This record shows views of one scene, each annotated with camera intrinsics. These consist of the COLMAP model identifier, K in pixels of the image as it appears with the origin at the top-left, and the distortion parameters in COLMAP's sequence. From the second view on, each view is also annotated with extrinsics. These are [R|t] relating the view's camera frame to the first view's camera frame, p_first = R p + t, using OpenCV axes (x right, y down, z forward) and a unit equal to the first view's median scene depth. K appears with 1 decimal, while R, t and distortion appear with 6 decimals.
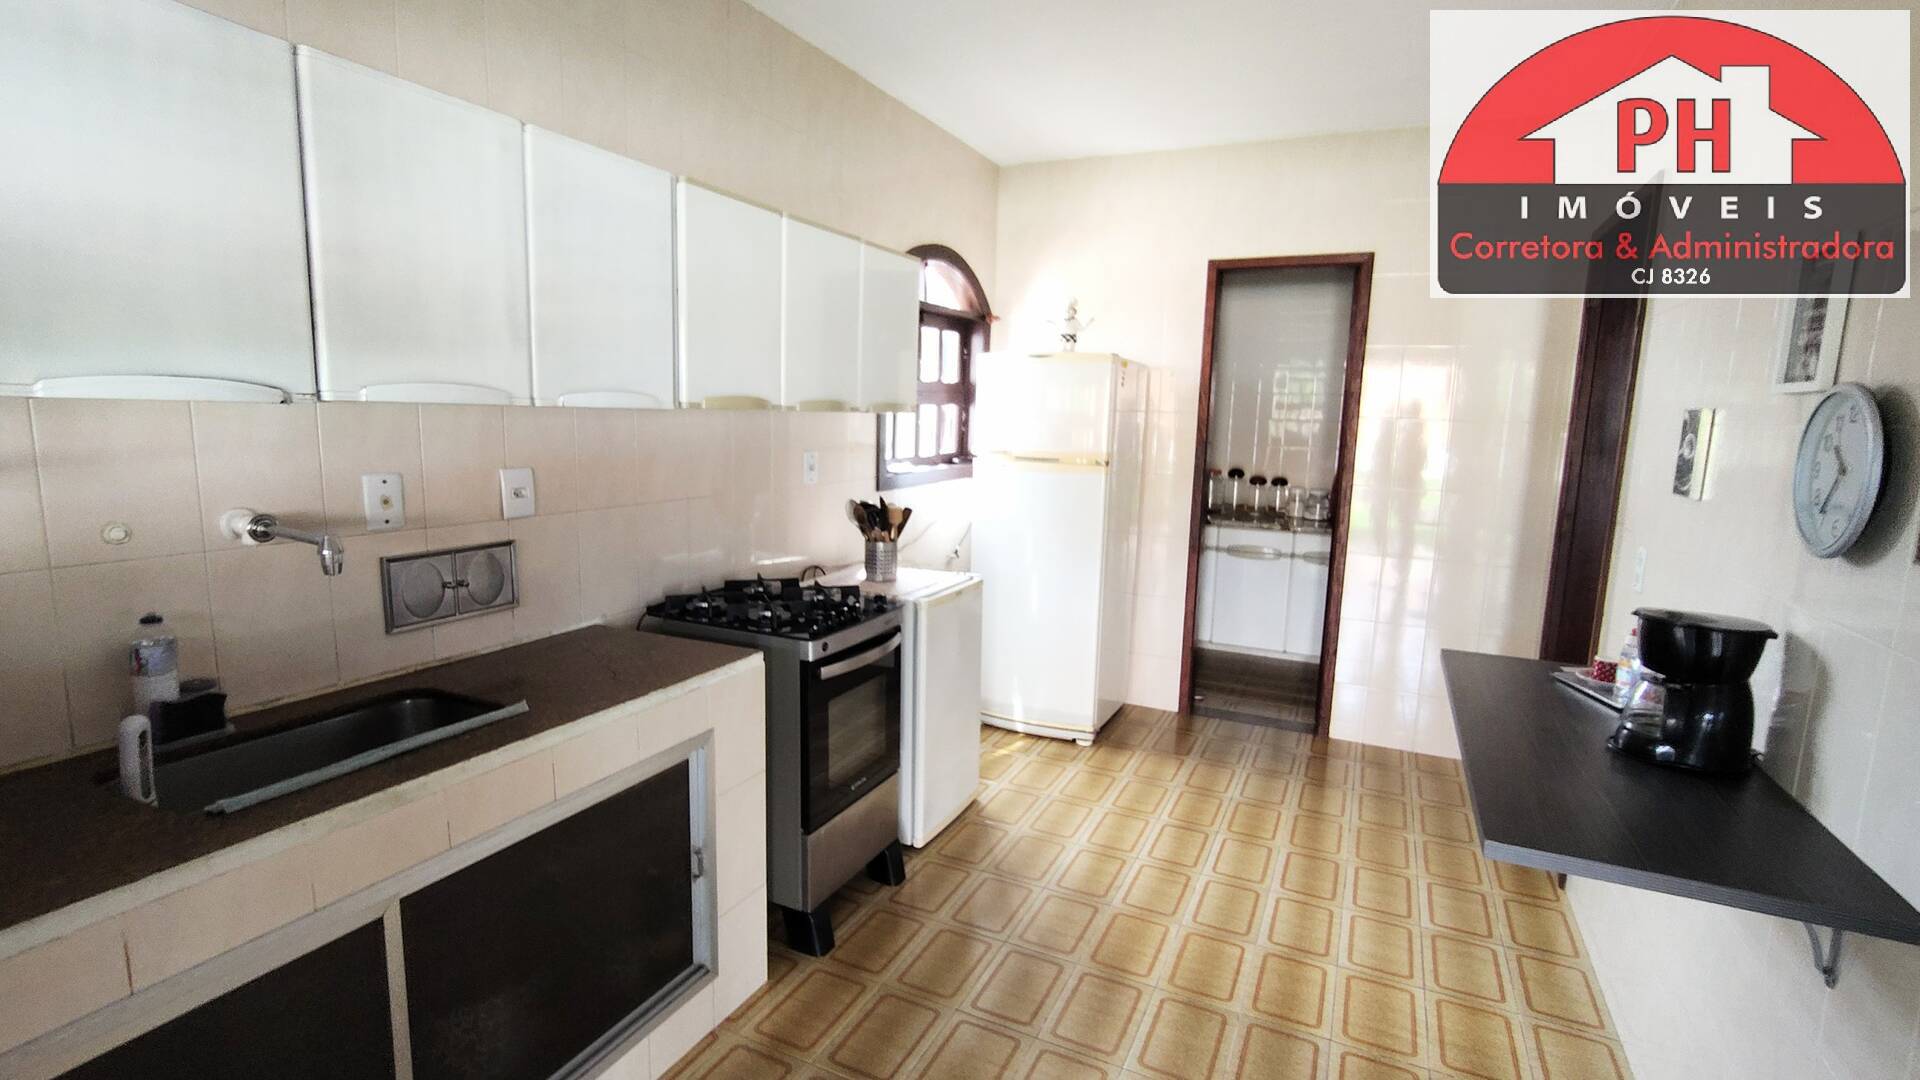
lens RADIAL K [[883.5, 0, 962.4], [0, 883.5, 544.0], [0, 0, 1]] dist [-0.002700, 0.002144]
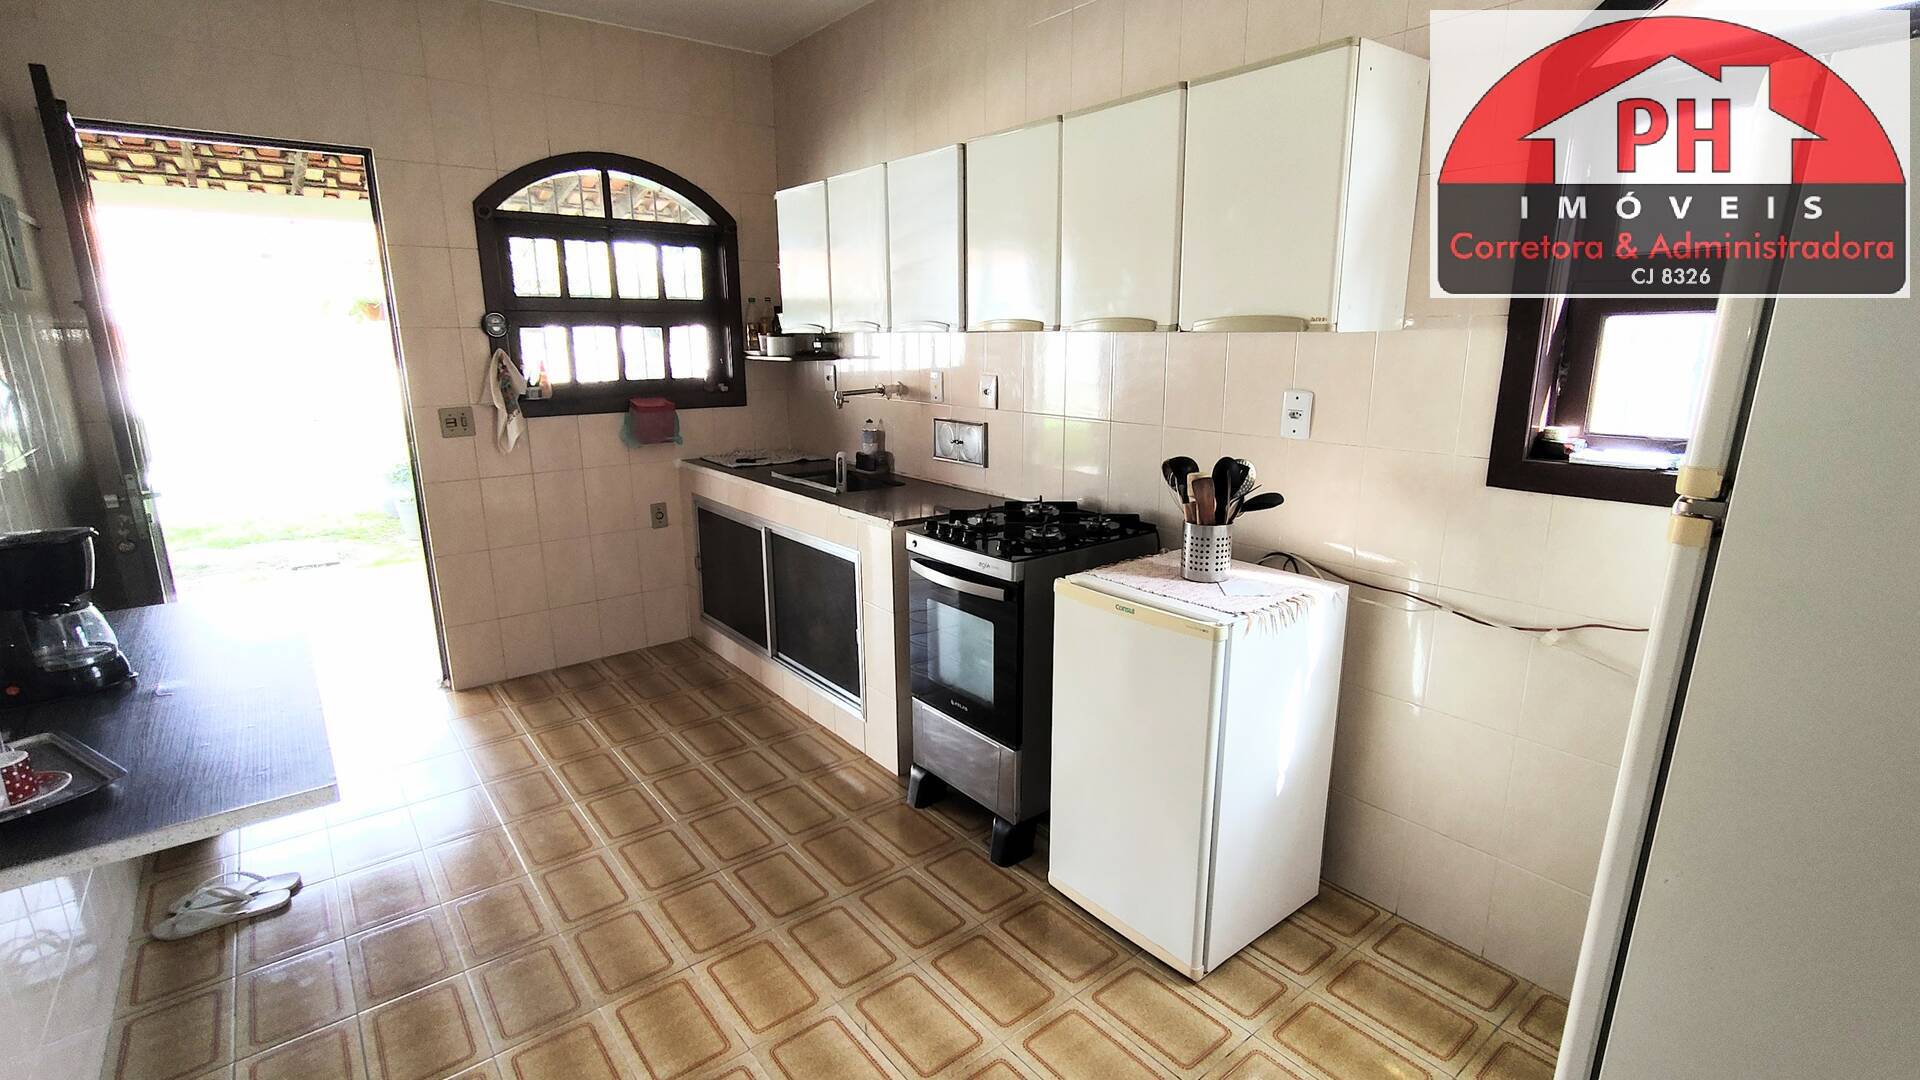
lens RADIAL K [[883.5, 0, 960.7], [0, 883.5, 539.2], [0, 0, 1]] dist [-0.002700, 0.002144]
pose [[-0.440489, 0.188545, -0.877736, 0.825375], [-0.138179, 0.951809, 0.273801, -0.211265], [0.887060, 0.241891, -0.393208, 1.520883]]
